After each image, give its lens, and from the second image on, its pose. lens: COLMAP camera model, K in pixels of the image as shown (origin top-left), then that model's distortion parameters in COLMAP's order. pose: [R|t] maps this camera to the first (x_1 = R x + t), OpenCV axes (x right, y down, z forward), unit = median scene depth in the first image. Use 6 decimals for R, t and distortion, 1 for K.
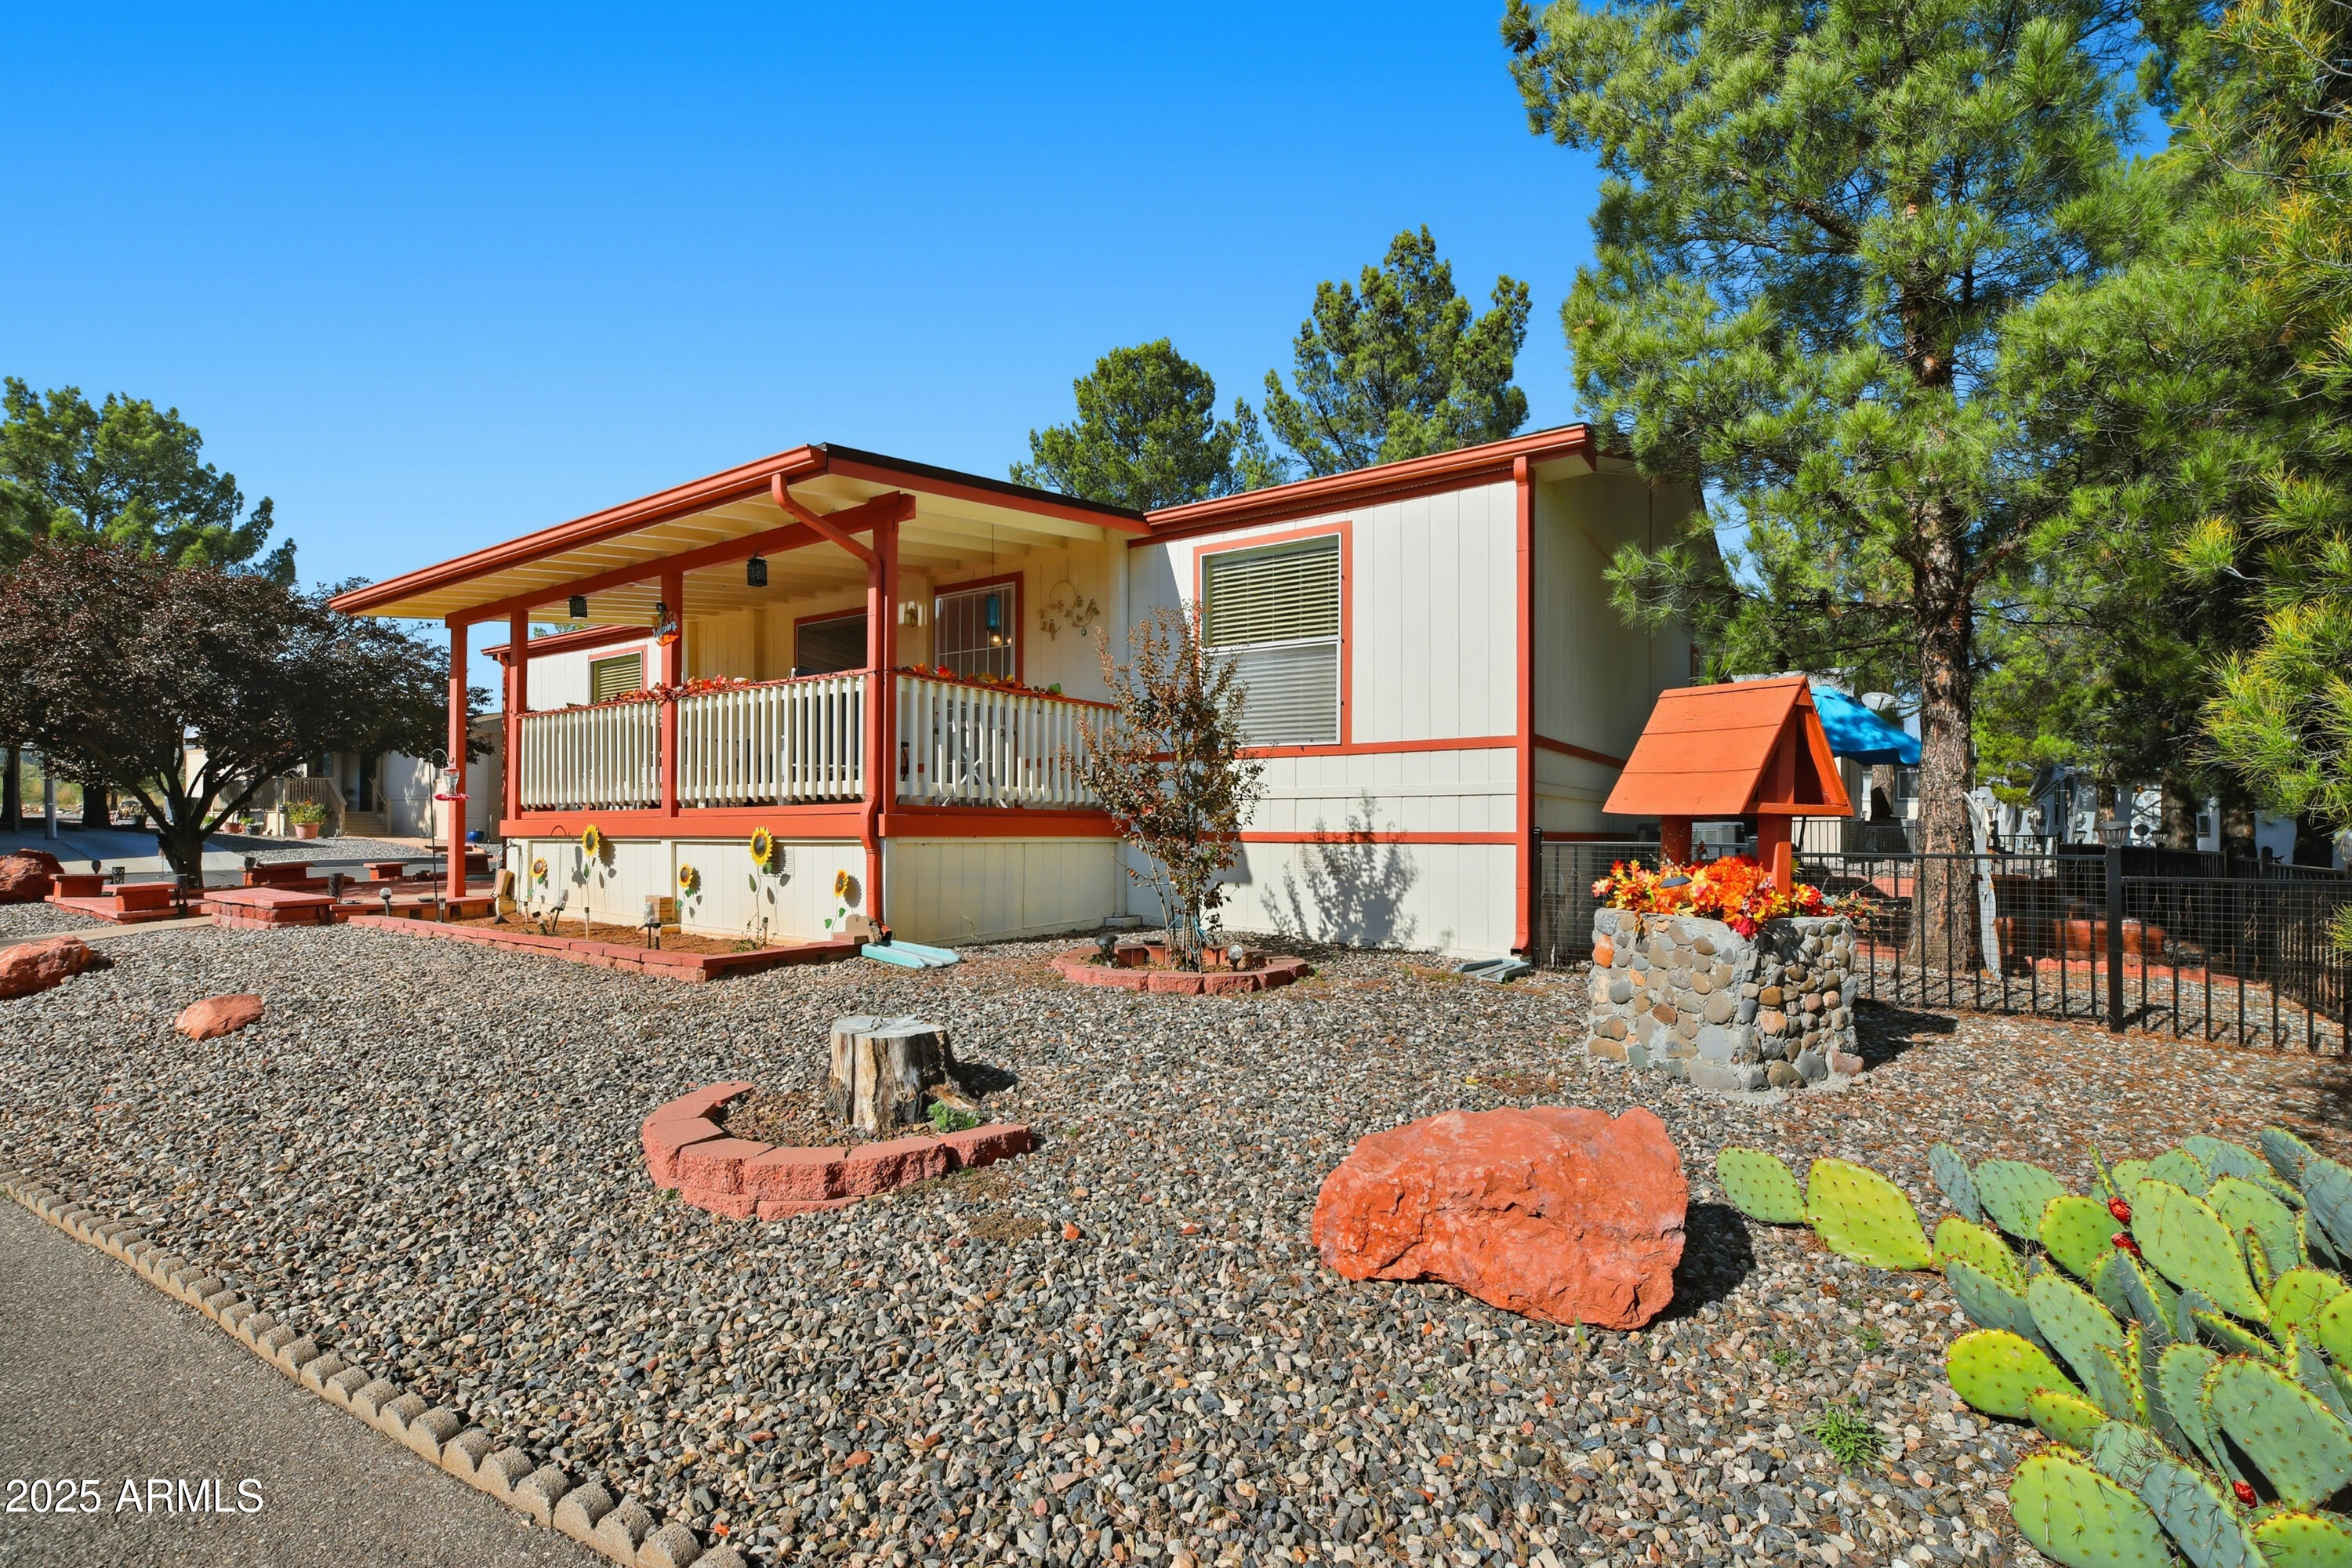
lens RADIAL K [[1056.2, 0, 1080.3], [0, 1056.2, 809.9], [0, 0, 1]] dist [-0.008220, -0.003595]
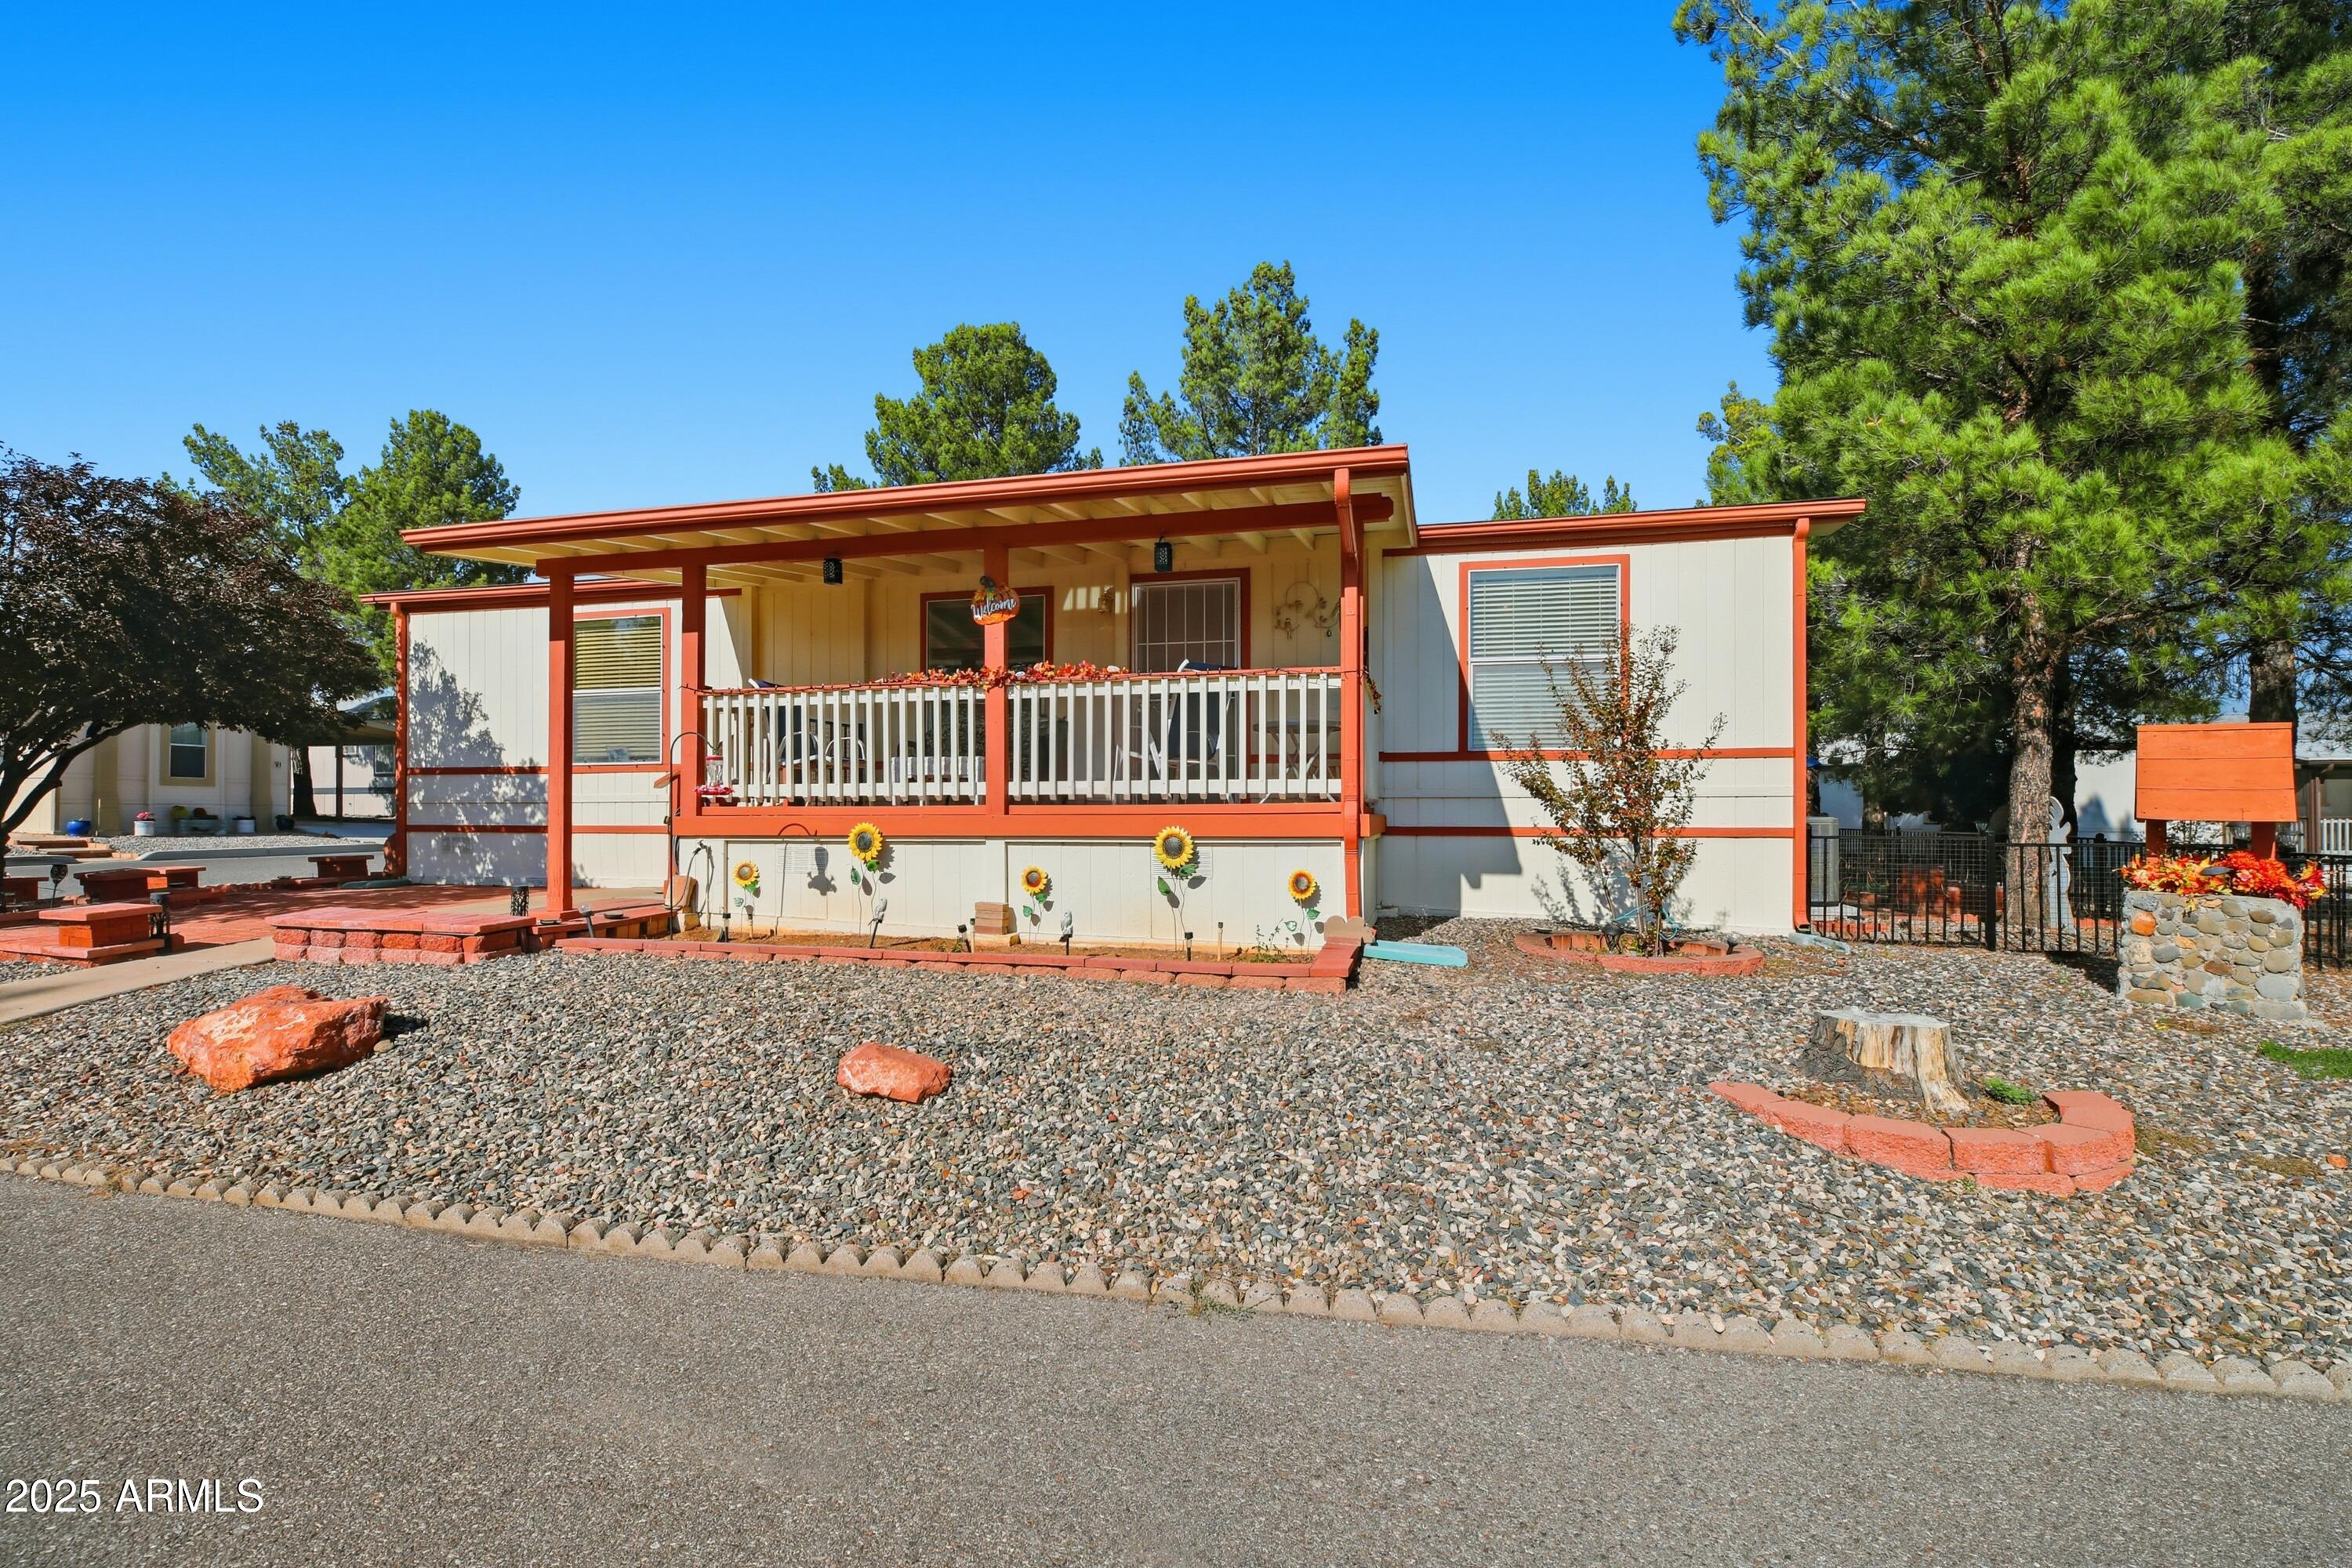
lens RADIAL K [[1056.2, 0, 1169.1], [0, 1056.2, 793.5], [0, 0, 1]] dist [-0.008220, -0.003595]
pose [[0.934756, 0.005459, 0.355249, -0.608490], [-0.004360, 0.999983, -0.003896, -0.008989], [-0.355264, 0.002093, 0.934764, 0.112434]]
